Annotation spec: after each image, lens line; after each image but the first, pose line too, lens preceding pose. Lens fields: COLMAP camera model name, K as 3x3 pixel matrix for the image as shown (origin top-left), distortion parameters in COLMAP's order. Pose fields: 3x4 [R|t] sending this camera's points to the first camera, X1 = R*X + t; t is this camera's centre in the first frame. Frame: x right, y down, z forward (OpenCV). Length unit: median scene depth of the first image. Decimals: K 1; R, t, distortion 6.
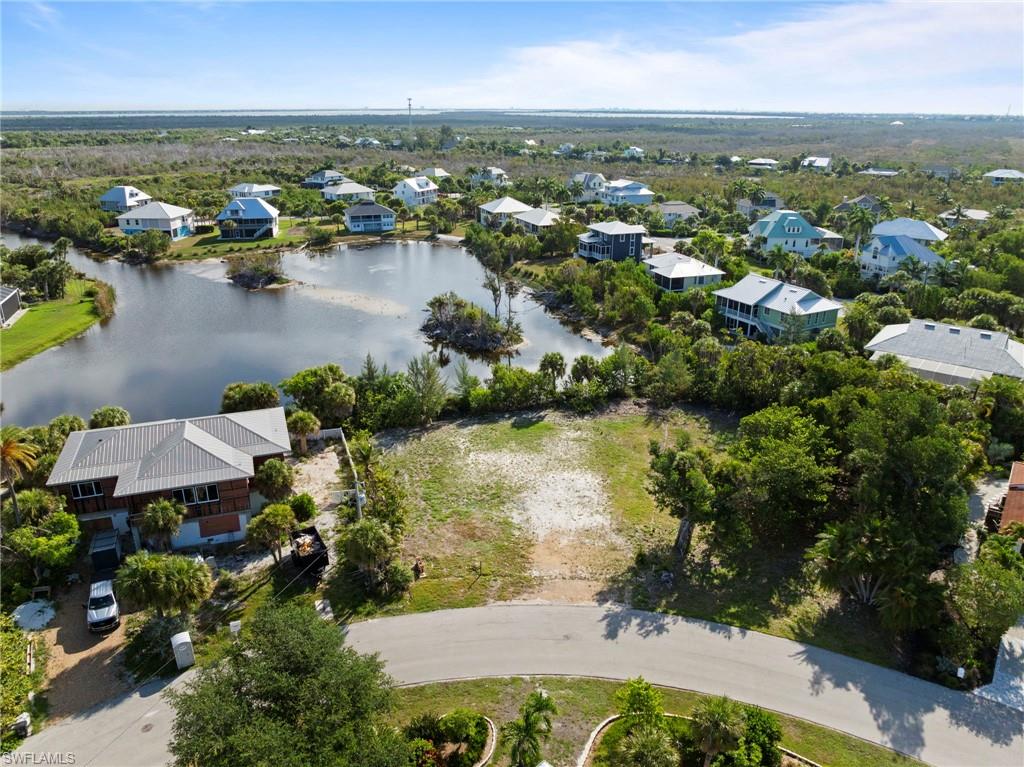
lens RADIAL K [[723.5, 0, 512.0], [0, 723.5, 383.5], [0, 0, 1]] dist [-0.038116, -0.007362]
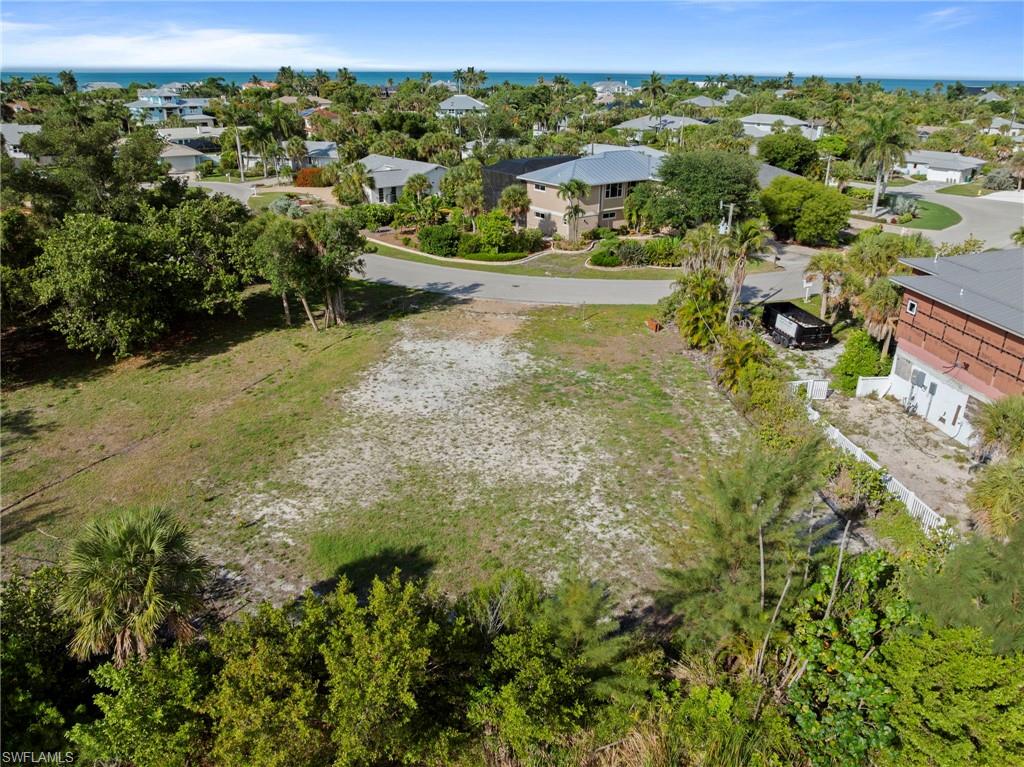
lens RADIAL K [[719.4, 0, 512.0], [0, 719.4, 383.5], [0, 0, 1]] dist [-0.053594, 0.022142]
pose [[-0.981326, -0.085473, 0.172320, -0.079444], [0.059848, 0.715717, 0.695822, -0.206582], [-0.182806, 0.693141, -0.697236, 1.146538]]
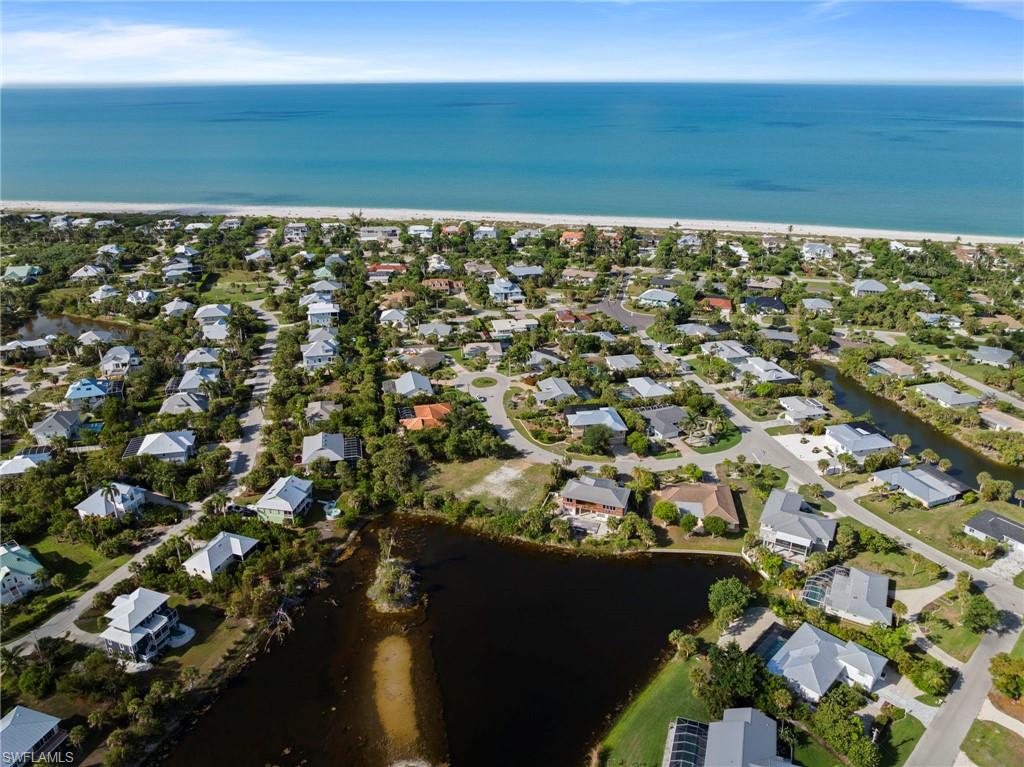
lens RADIAL K [[712.7, 0, 512.0], [0, 712.7, 383.5], [0, 0, 1]] dist [-0.038298, -0.006059]
pose [[-0.778979, -0.244826, 0.577280, -1.476657], [0.226700, 0.748396, 0.623305, -1.850672], [-0.584635, 0.616411, -0.527483, 2.020782]]
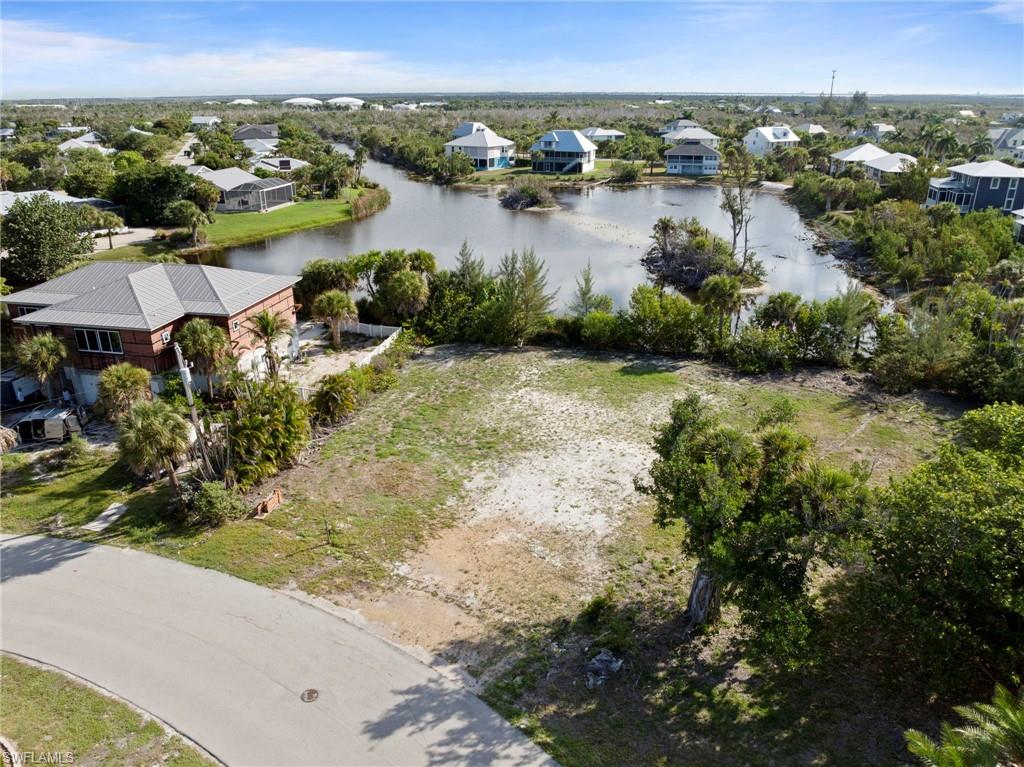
lens RADIAL K [[719.4, 0, 512.0], [0, 719.4, 383.5], [0, 0, 1]] dist [-0.053594, 0.022142]
pose [[0.851246, 0.189693, -0.489282, 0.240706], [-0.179109, 0.981415, 0.068880, 0.043953], [0.493255, 0.029001, 0.869401, 0.372088]]
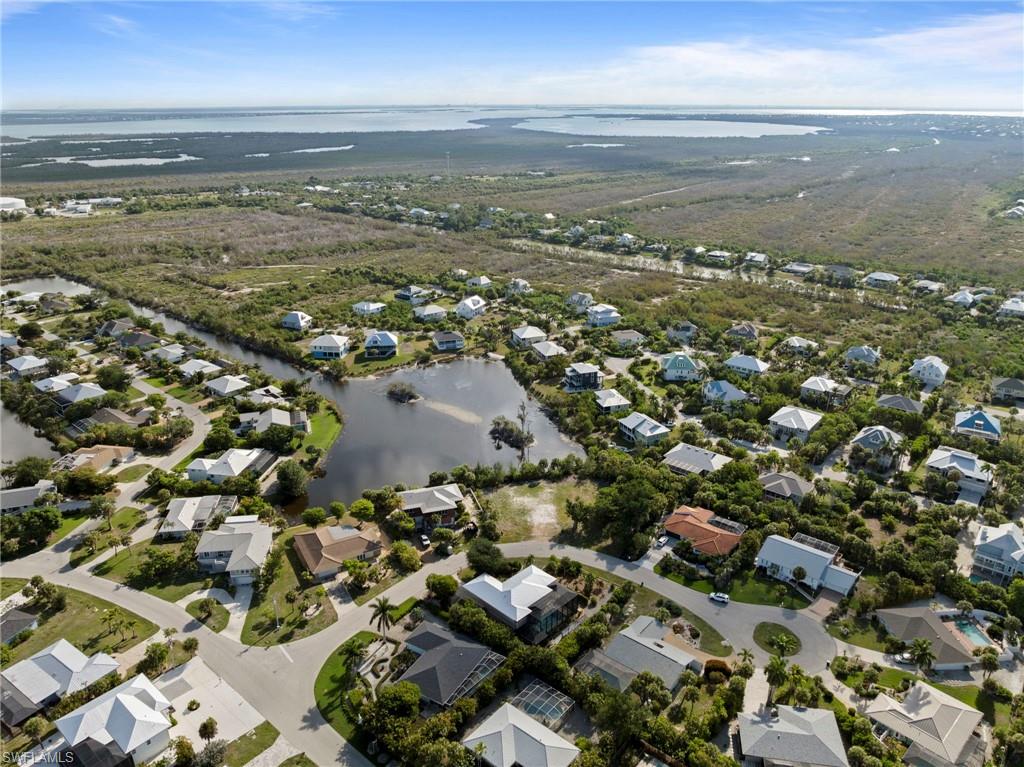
lens RADIAL K [[723.5, 0, 512.0], [0, 723.5, 383.5], [0, 0, 1]] dist [-0.038116, -0.007362]
pose [[0.999467, 0.008156, -0.031616, 0.022684], [-0.007777, 0.999897, 0.012086, -0.384540], [0.031712, -0.011834, 0.999427, -1.863676]]
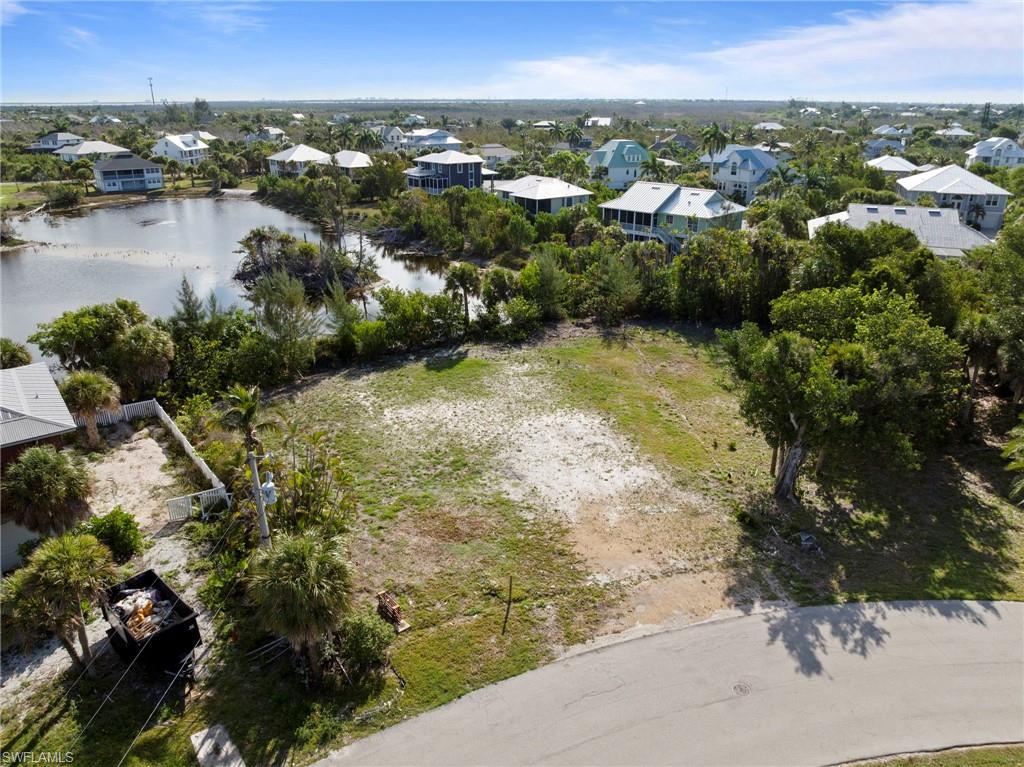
lens RADIAL K [[719.4, 0, 512.0], [0, 719.4, 383.5], [0, 0, 1]] dist [-0.053594, 0.022142]
pose [[0.950586, -0.116529, 0.287762, -0.118343], [0.112532, 0.993181, 0.030454, 0.061258], [-0.289349, 0.003433, 0.957218, 0.336132]]
